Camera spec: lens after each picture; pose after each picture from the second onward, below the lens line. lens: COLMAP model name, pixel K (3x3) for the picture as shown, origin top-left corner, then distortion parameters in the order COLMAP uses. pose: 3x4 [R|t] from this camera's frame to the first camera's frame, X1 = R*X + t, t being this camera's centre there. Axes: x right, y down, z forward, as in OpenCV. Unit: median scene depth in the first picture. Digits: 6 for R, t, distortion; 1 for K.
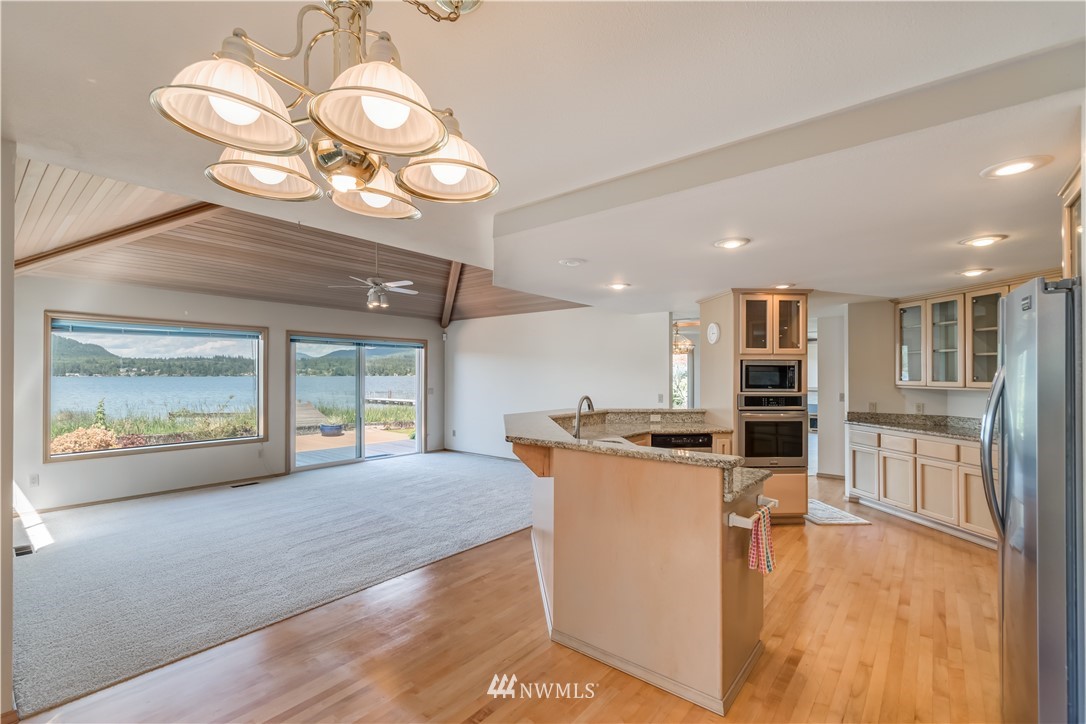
lens RADIAL K [[484.2, 0, 534.1], [0, 484.2, 376.8], [0, 0, 1]] dist [0.009816, -0.004742]
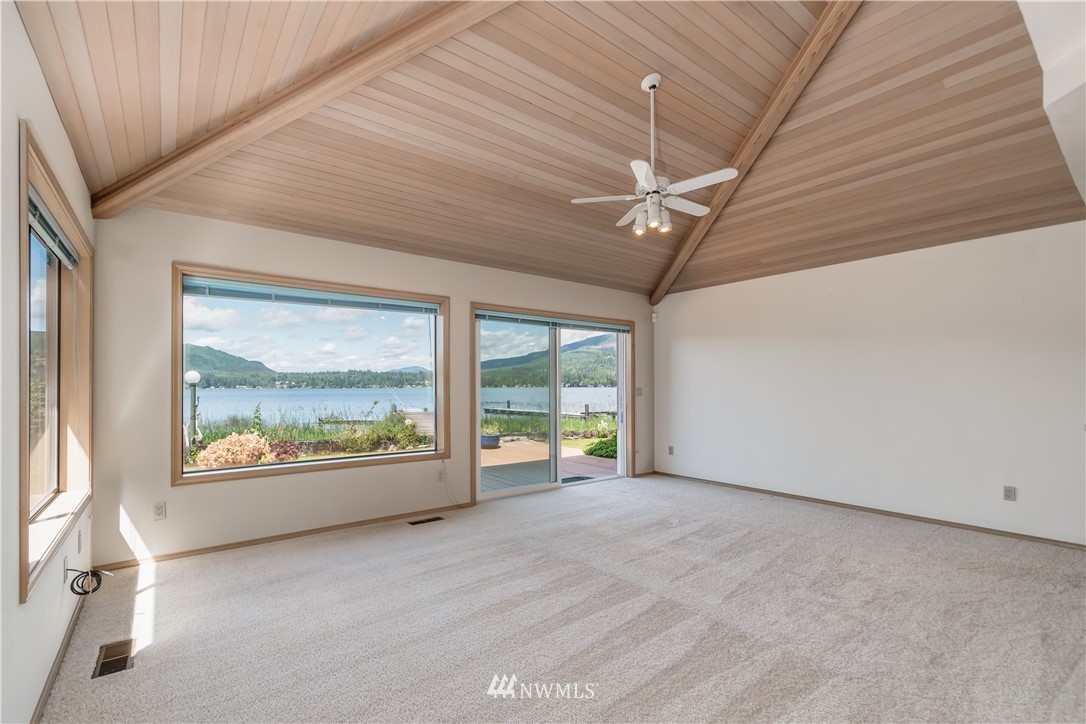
lens RADIAL K [[484.2, 0, 530.1], [0, 484.2, 387.9], [0, 0, 1]] dist [0.009816, -0.004742]
pose [[0.975261, -0.002496, -0.221041, -0.213680], [0.002306, 0.999997, -0.001114, 0.024486], [0.221043, 0.000577, 0.975264, 0.259299]]
